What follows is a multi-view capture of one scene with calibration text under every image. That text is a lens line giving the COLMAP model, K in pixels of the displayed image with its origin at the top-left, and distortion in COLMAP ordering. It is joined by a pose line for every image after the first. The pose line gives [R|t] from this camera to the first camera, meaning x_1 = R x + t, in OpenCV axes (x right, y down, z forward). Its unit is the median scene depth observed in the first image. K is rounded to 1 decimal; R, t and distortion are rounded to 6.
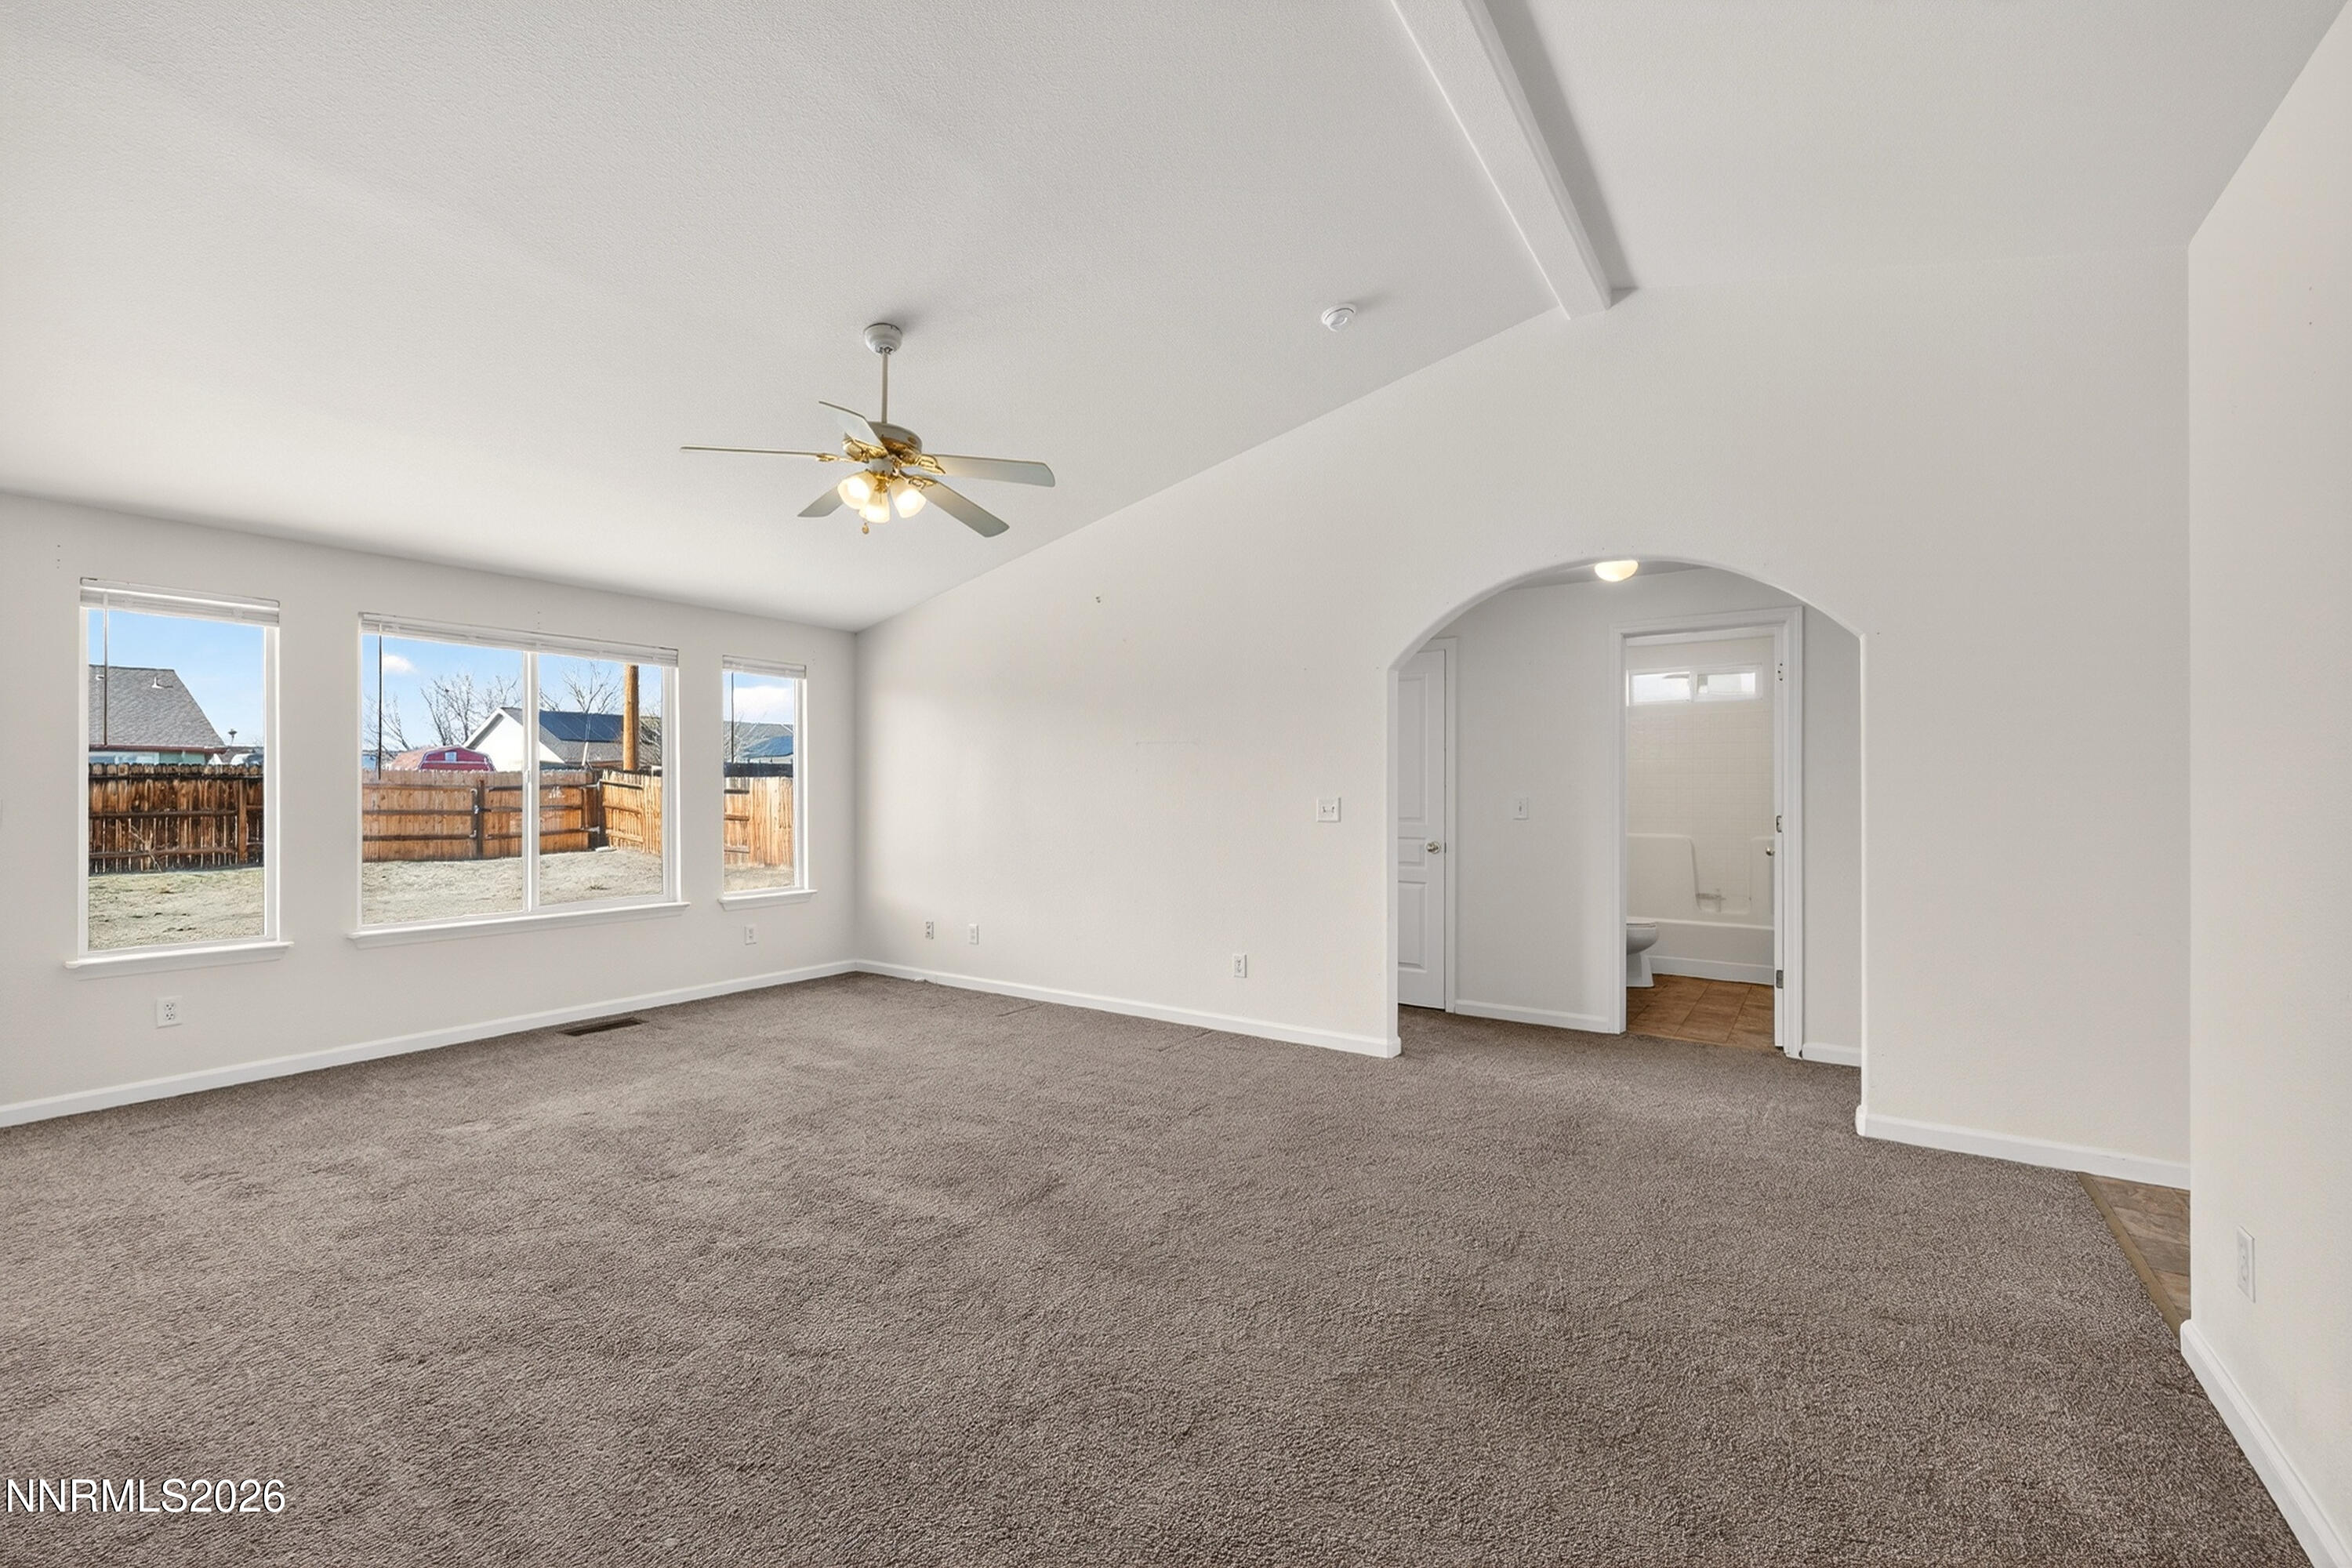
lens RADIAL K [[962.4, 0, 1183.3], [0, 962.4, 792.2], [0, 0, 1]] dist [0.000323, 0.000452]
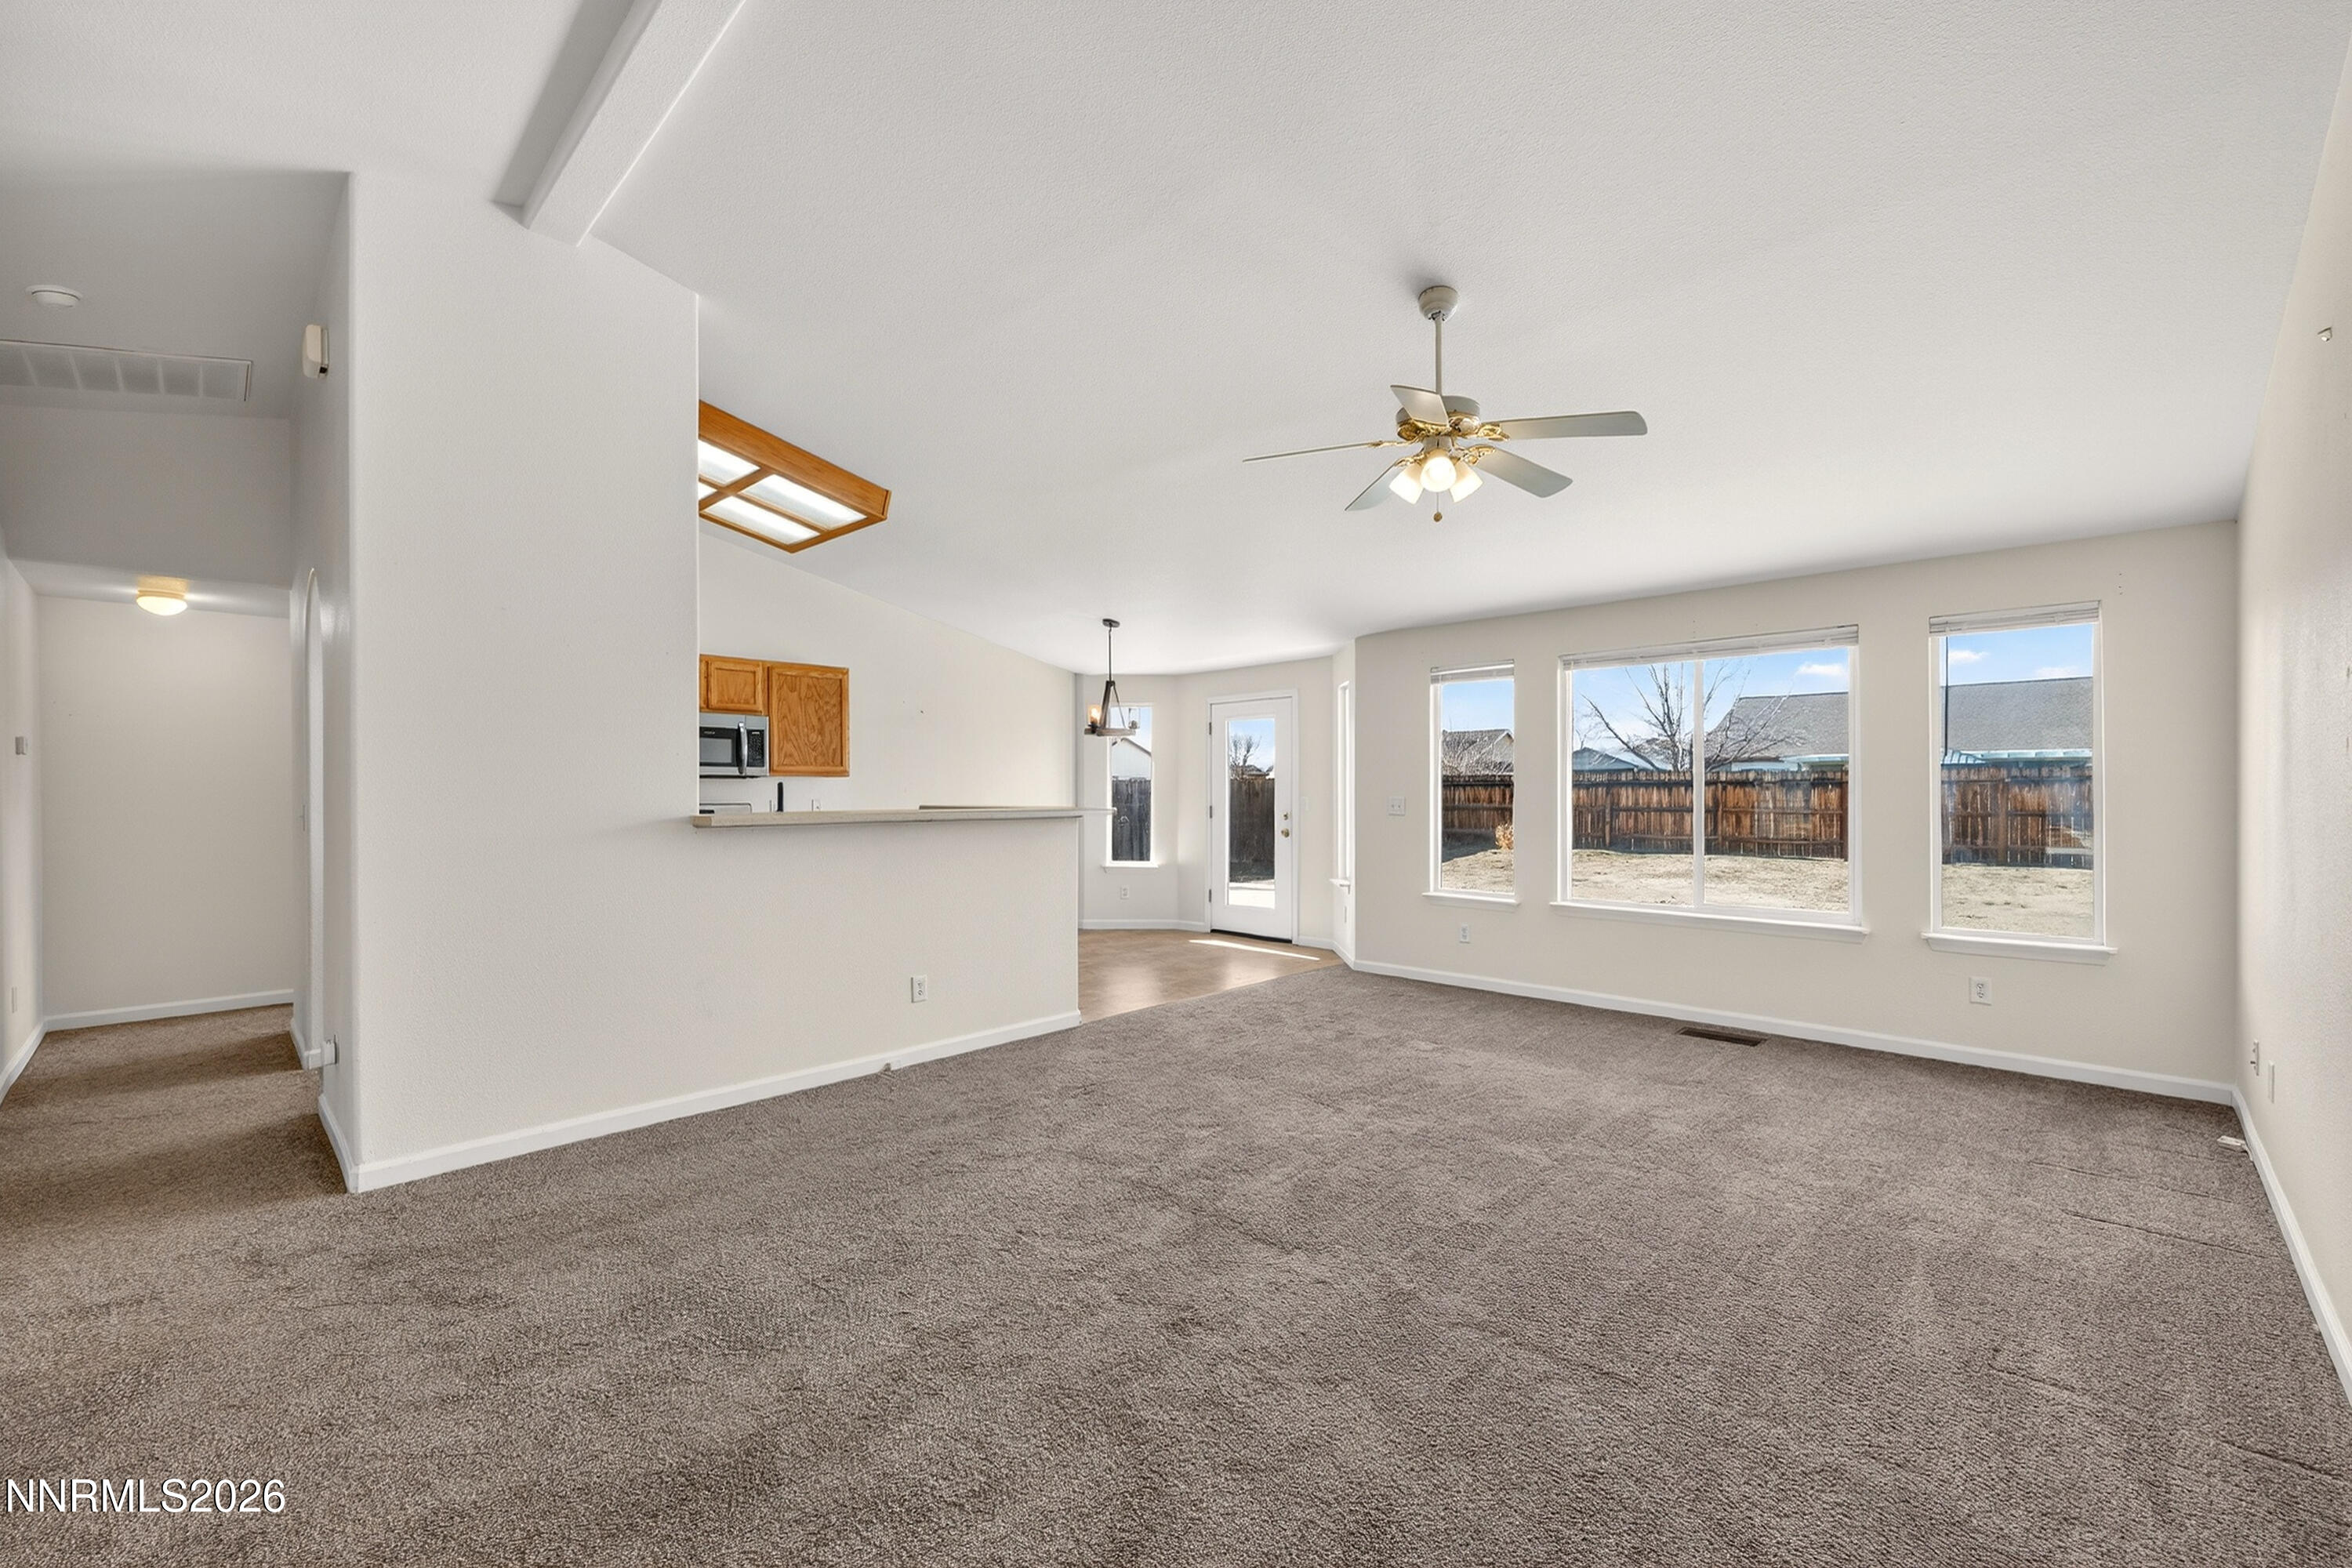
lens RADIAL K [[950.8, 0, 1179.5], [0, 950.8, 790.3], [0, 0, 1]] dist [0.001257, 0.000170]
pose [[-0.172598, 0.000400, -0.984992, 0.504630], [-0.002912, 0.999995, 0.000917, -0.005073], [0.984988, 0.003026, -0.172596, 0.724012]]
